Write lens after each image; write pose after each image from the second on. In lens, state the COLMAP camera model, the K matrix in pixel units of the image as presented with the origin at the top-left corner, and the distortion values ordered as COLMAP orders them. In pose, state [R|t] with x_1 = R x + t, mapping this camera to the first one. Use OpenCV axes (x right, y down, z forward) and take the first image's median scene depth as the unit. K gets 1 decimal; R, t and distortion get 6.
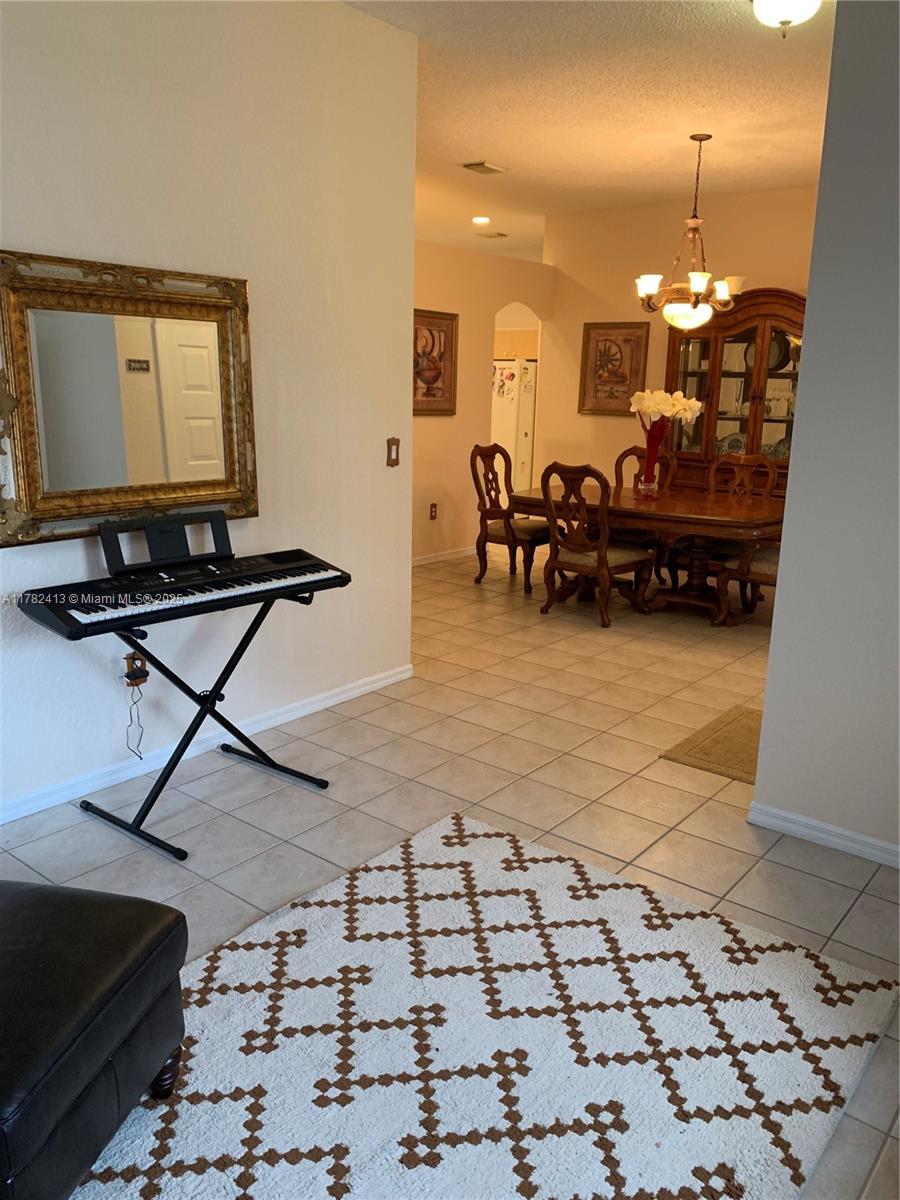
lens RADIAL K [[919.3, 0, 450.7], [0, 919.3, 601.7], [0, 0, 1]] dist [0.003143, 0.001897]
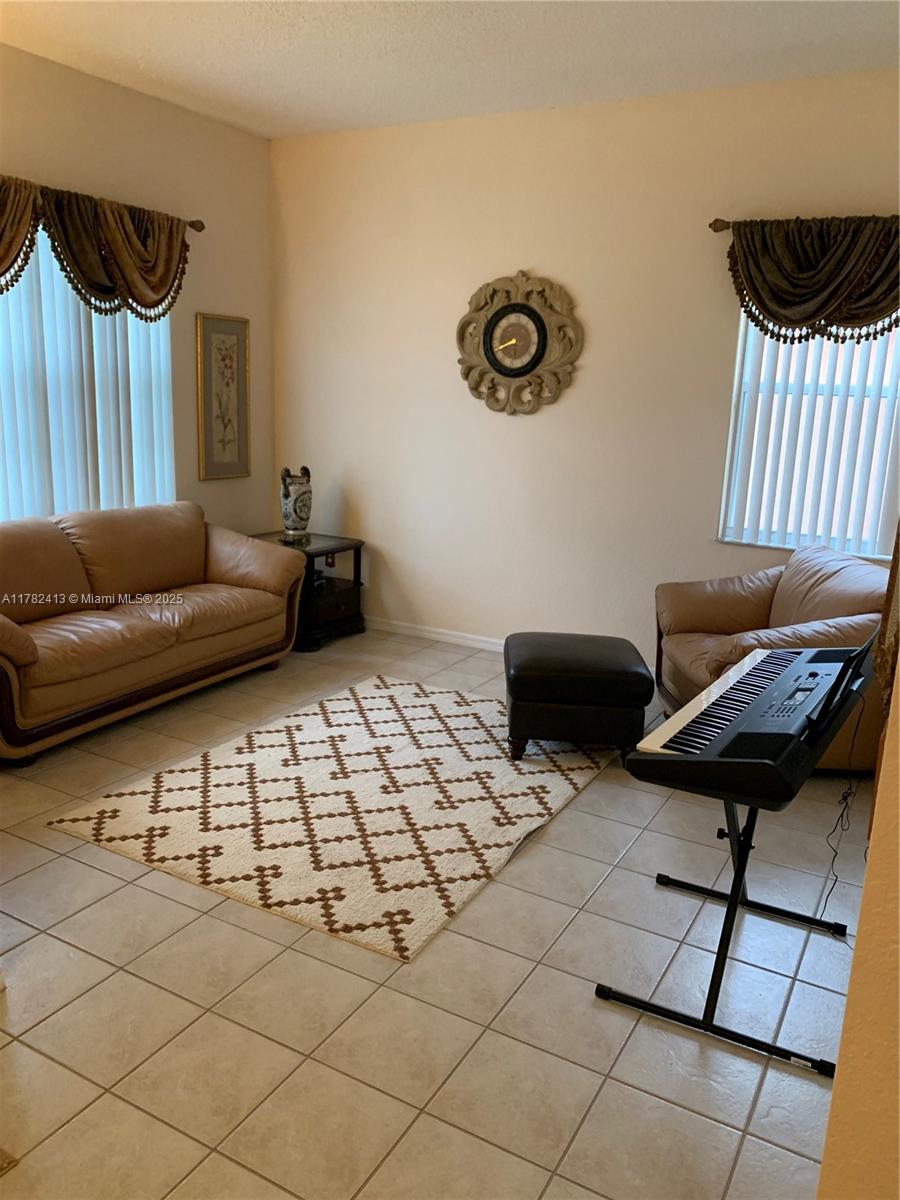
lens RADIAL K [[919.3, 0, 450.7], [0, 919.3, 598.9], [0, 0, 1]] dist [0.003143, 0.001897]
pose [[-0.984584, -0.022388, -0.173474, 0.133144], [-0.098859, 0.889401, 0.446310, -0.480062], [0.144296, 0.456579, -0.877903, 1.902554]]
